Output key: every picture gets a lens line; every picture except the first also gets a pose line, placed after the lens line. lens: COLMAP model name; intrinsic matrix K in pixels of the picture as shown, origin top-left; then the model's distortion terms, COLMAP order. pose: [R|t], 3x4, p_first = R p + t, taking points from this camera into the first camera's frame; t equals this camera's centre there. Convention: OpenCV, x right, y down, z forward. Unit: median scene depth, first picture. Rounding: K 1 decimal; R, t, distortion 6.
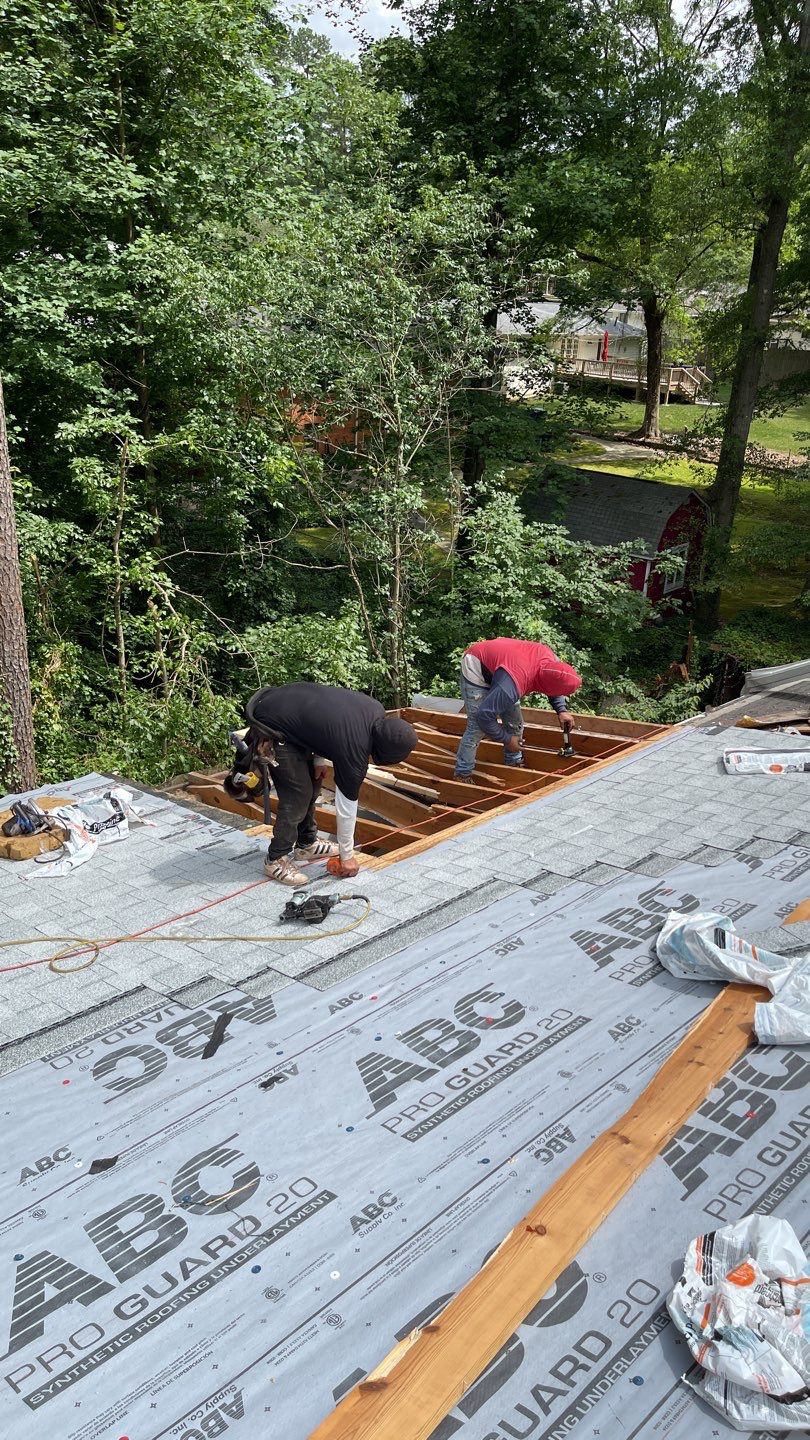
lens RADIAL K [[1173.2, 0, 405.0], [0, 1173.2, 720.0], [0, 0, 1]] dist [0.204903, -0.124000]
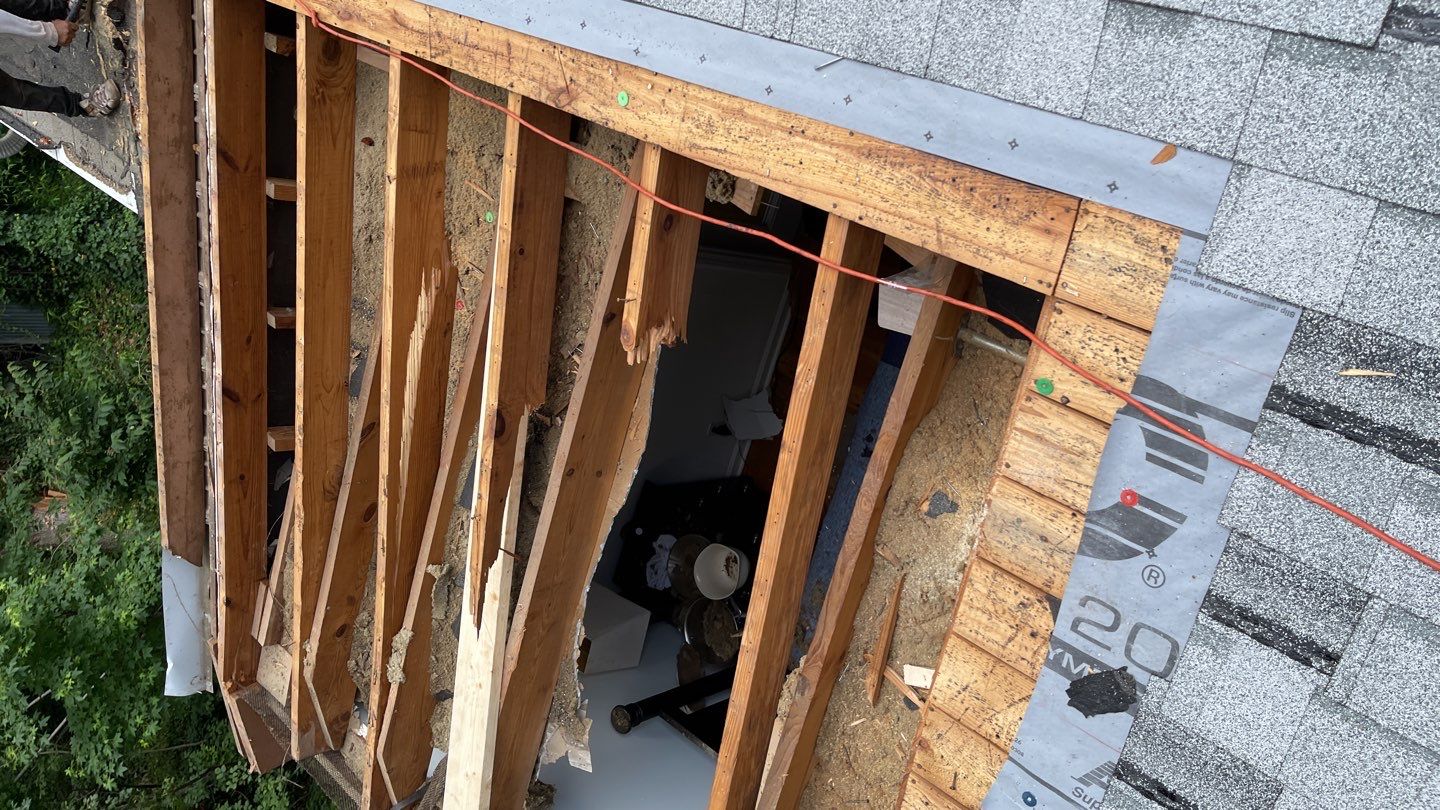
lens RADIAL K [[1116.0, 0, 739.0], [0, 1116.0, 396.0], [0, 0, 1]] dist [0.068756, -0.101561]
pose [[-0.354864, -0.917782, 0.178180, -0.021942], [0.814290, -0.209774, 0.541227, -0.029416], [-0.459351, 0.337153, 0.821781, 0.286230]]
